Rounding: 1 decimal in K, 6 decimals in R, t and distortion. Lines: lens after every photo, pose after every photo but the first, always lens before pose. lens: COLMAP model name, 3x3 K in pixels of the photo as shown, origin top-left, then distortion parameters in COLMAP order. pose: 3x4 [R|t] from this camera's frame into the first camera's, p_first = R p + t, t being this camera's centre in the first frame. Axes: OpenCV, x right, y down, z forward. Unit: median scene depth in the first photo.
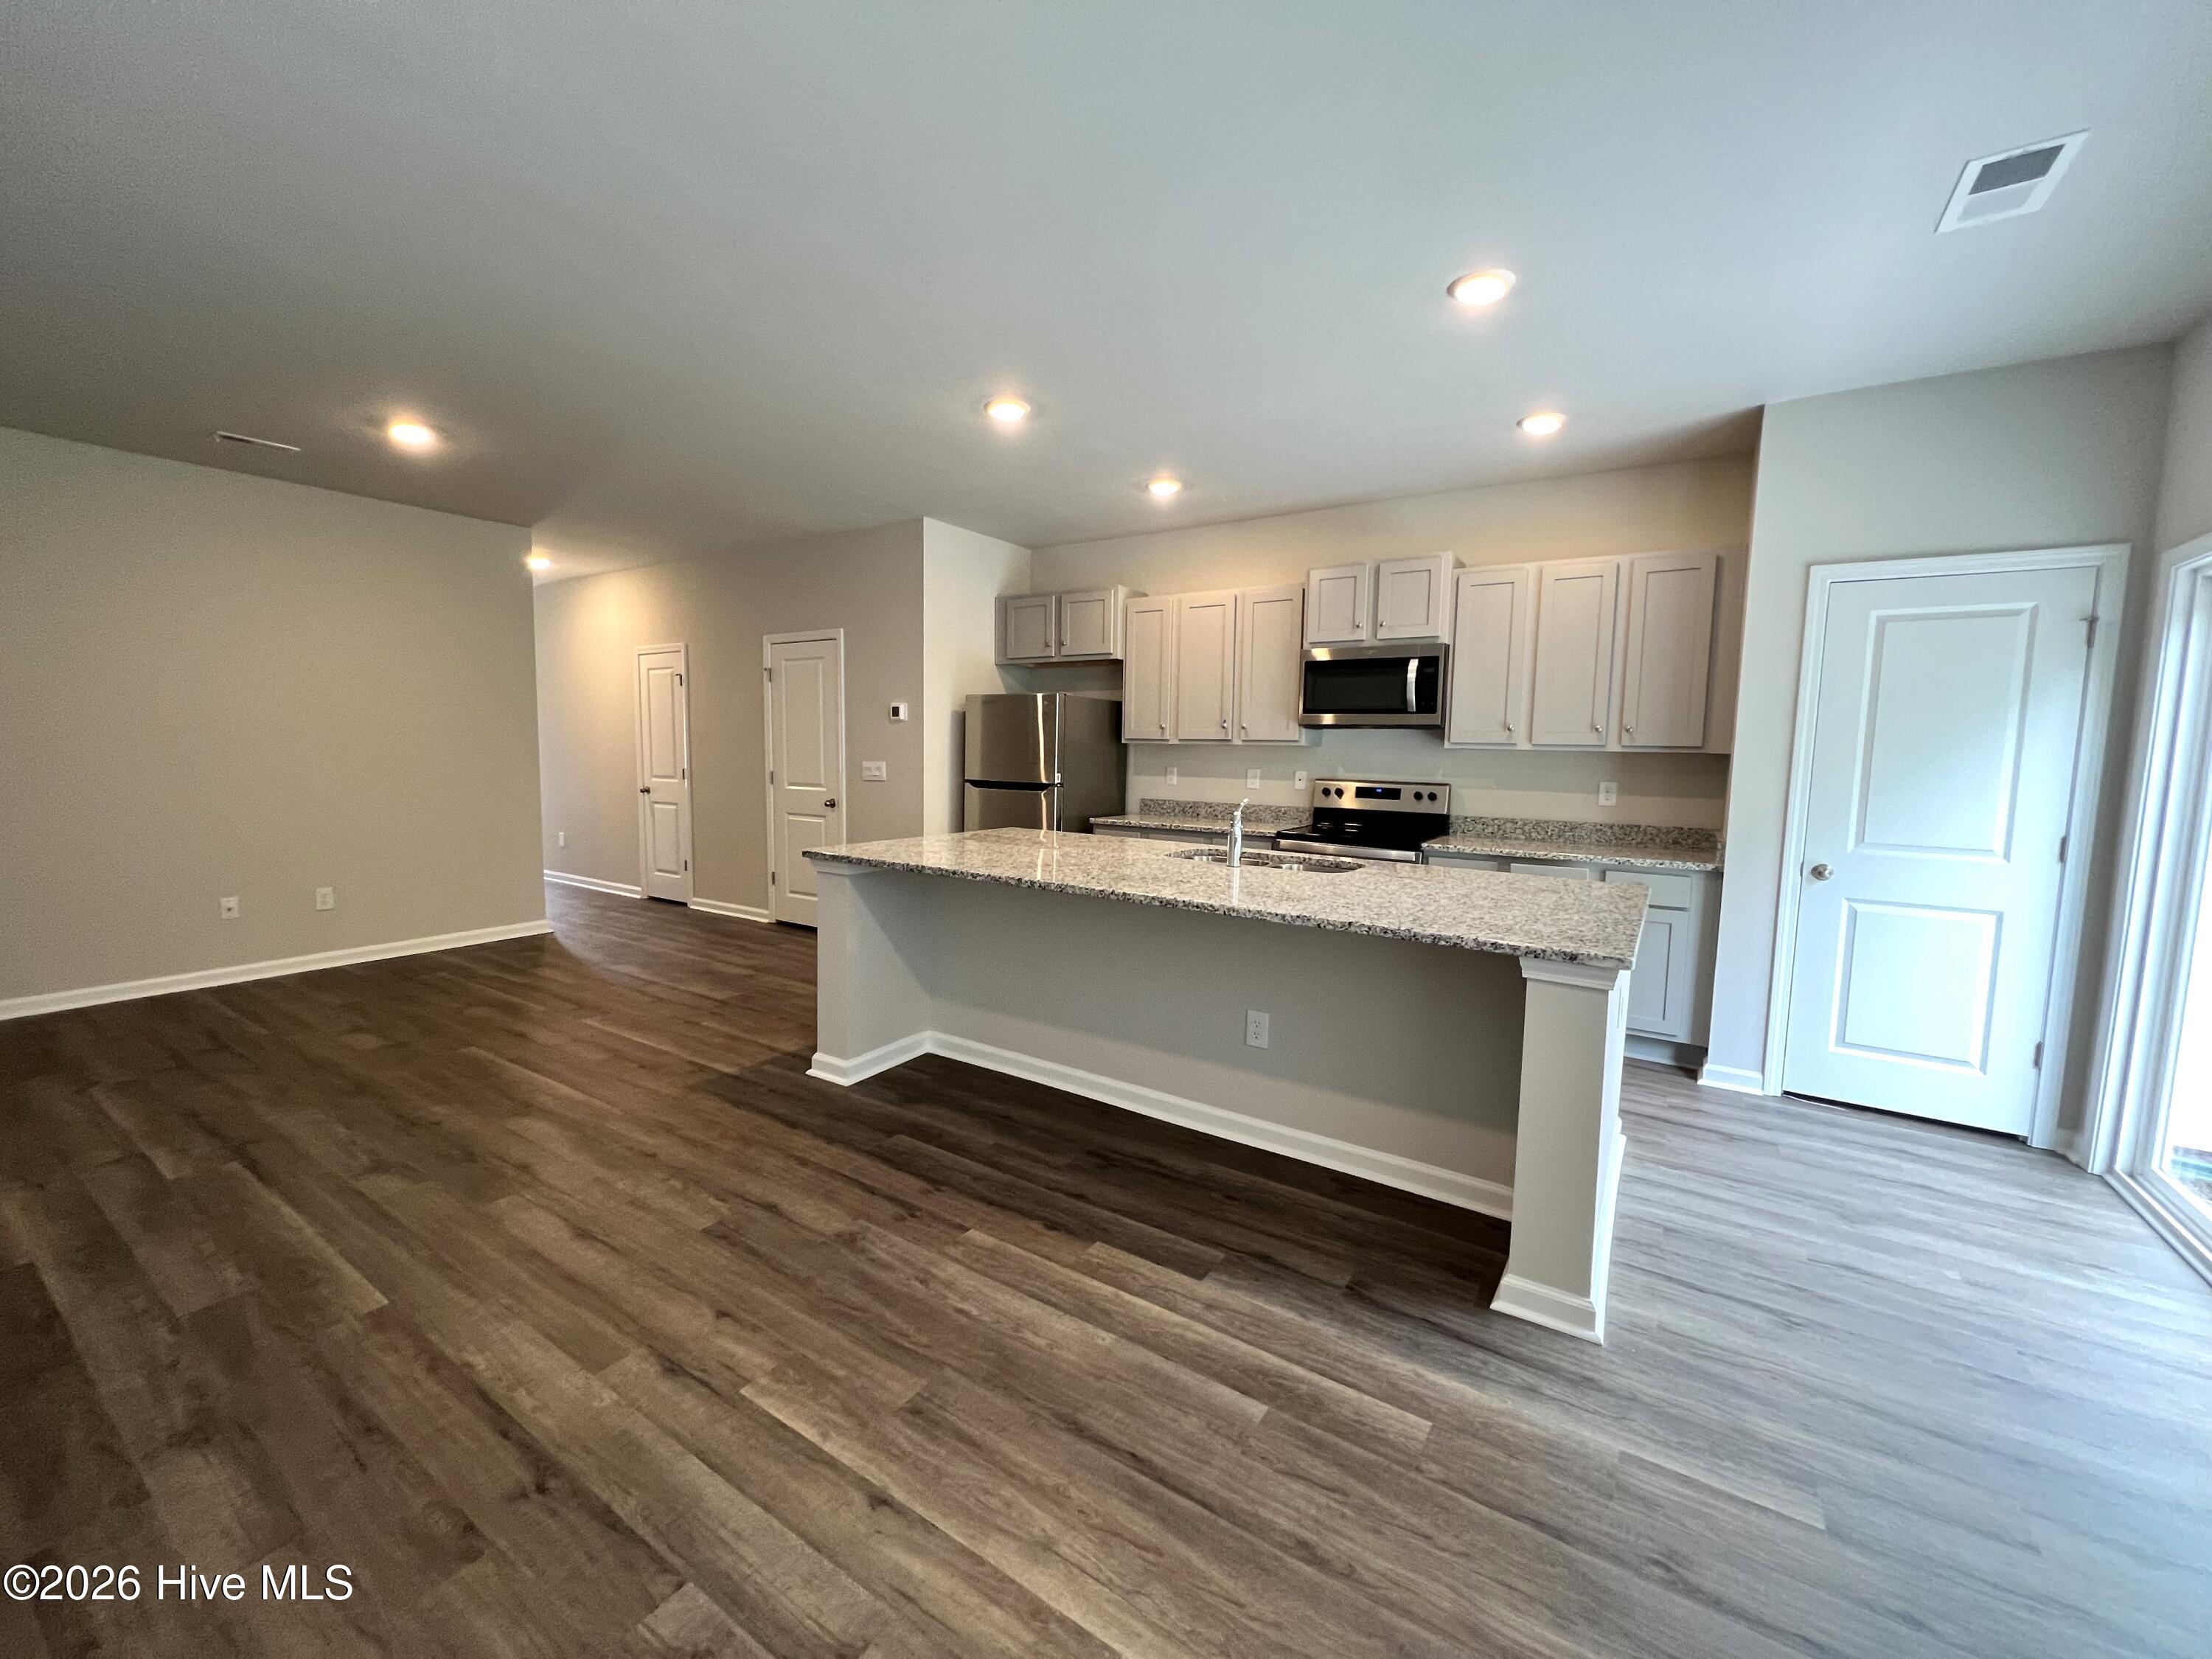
lens RADIAL K [[891.8, 0, 1102.2], [0, 891.8, 826.6], [0, 0, 1]] dist [-0.002116, 0.000141]
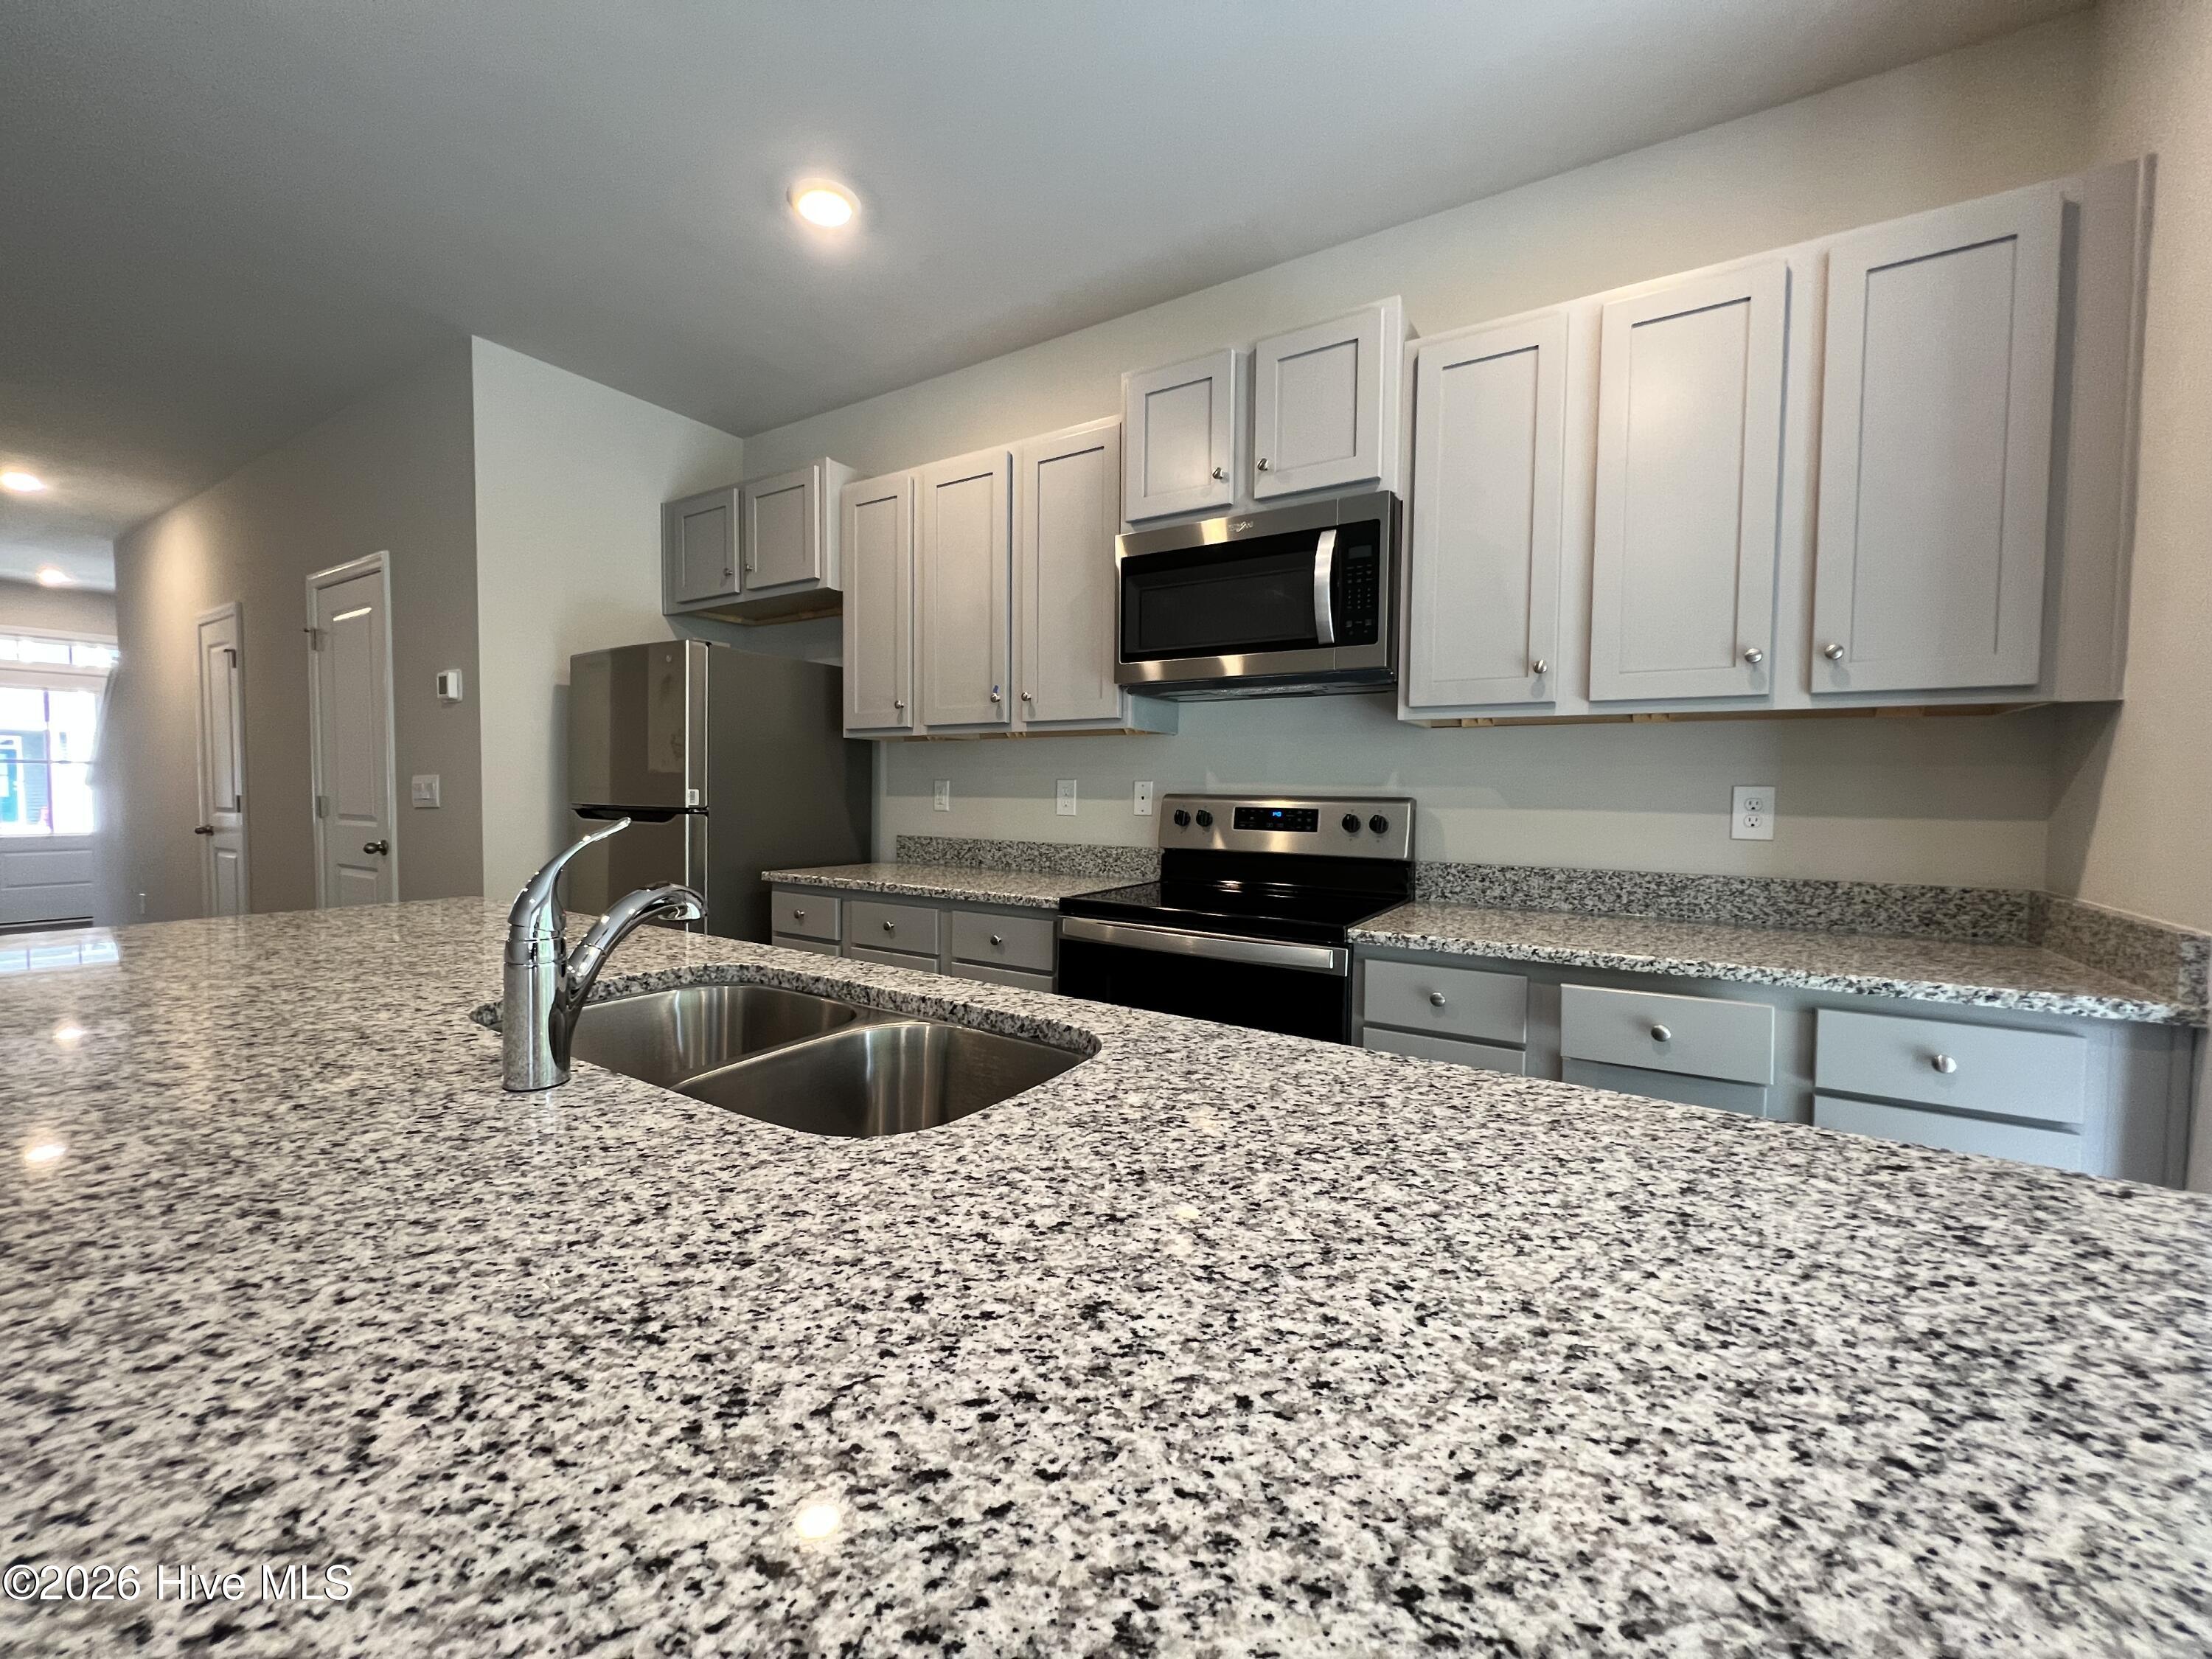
lens RADIAL K [[891.8, 0, 1099.5], [0, 891.8, 825.2], [0, 0, 1]] dist [-0.002116, 0.000141]
pose [[0.999885, -0.007349, 0.013245, 0.203498], [0.008008, 0.998696, -0.050425, -0.009138], [-0.012857, 0.050525, 0.998640, 0.495048]]
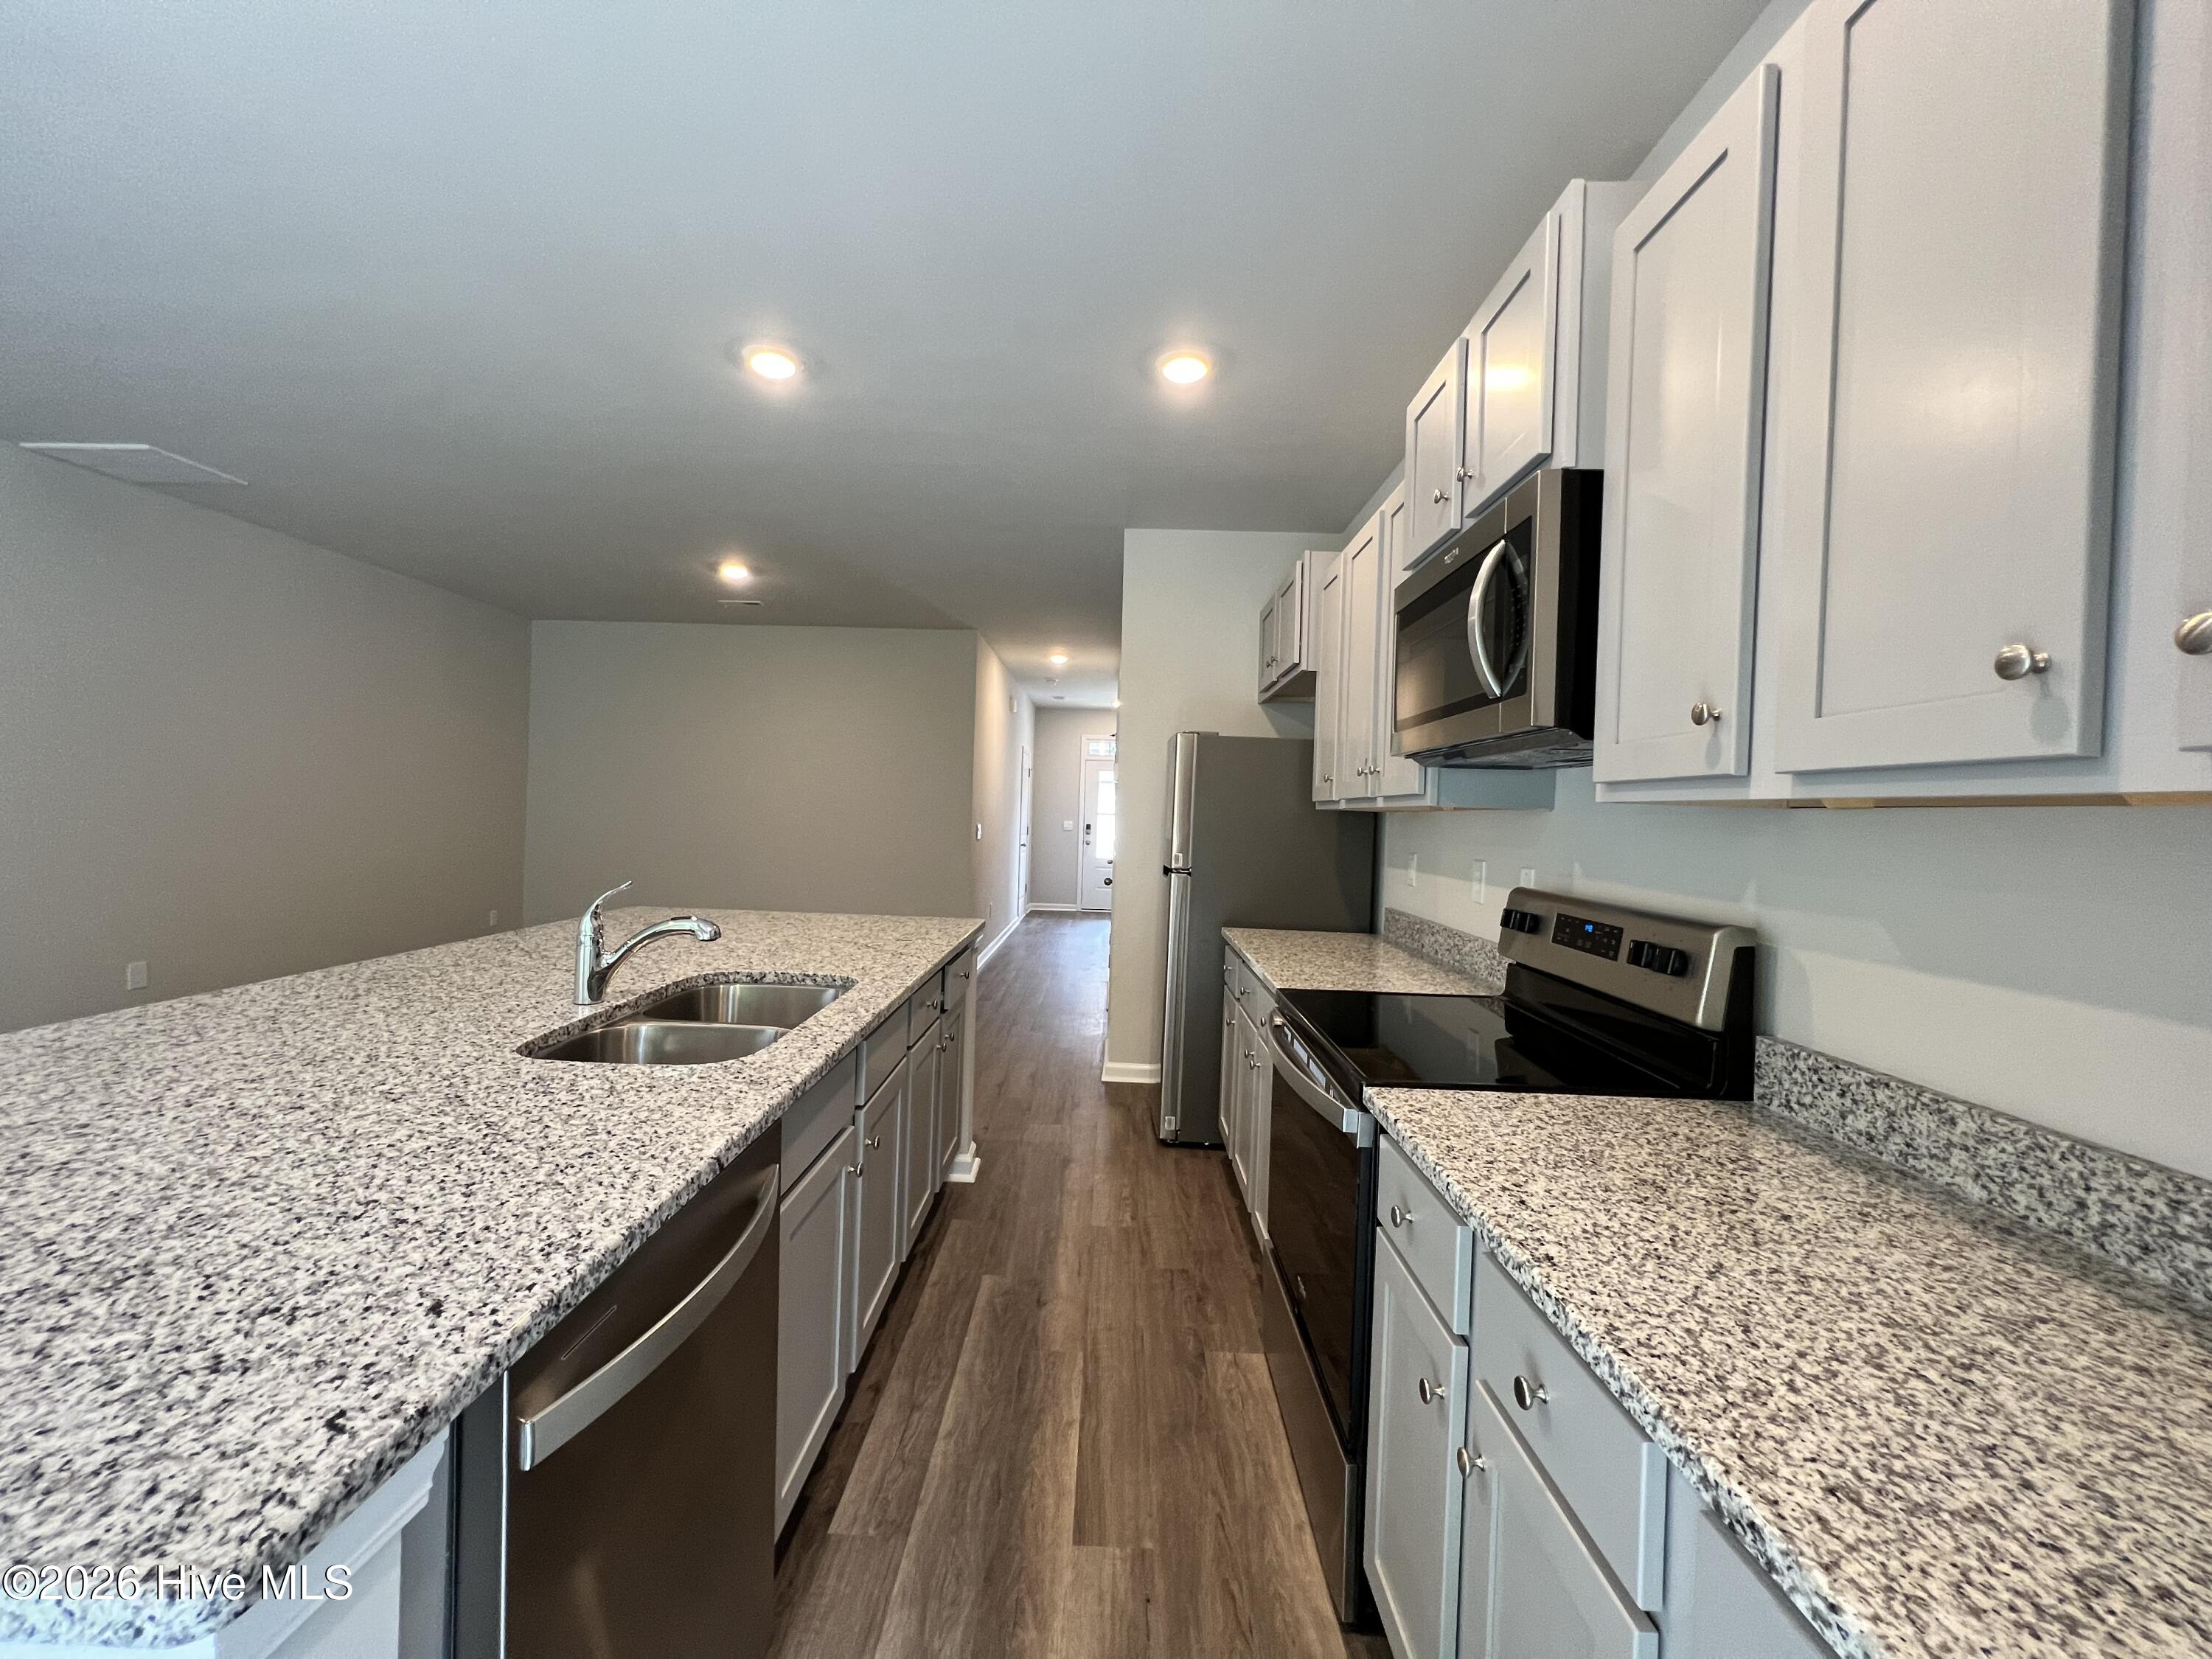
lens RADIAL K [[891.8, 0, 1094.9], [0, 891.8, 825.2], [0, 0, 1]] dist [-0.002116, 0.000141]
pose [[0.524827, 0.011327, -0.851134, 0.518053], [-0.100835, 0.993698, -0.048953, -0.044604], [0.845215, 0.111516, 0.522661, 0.646114]]
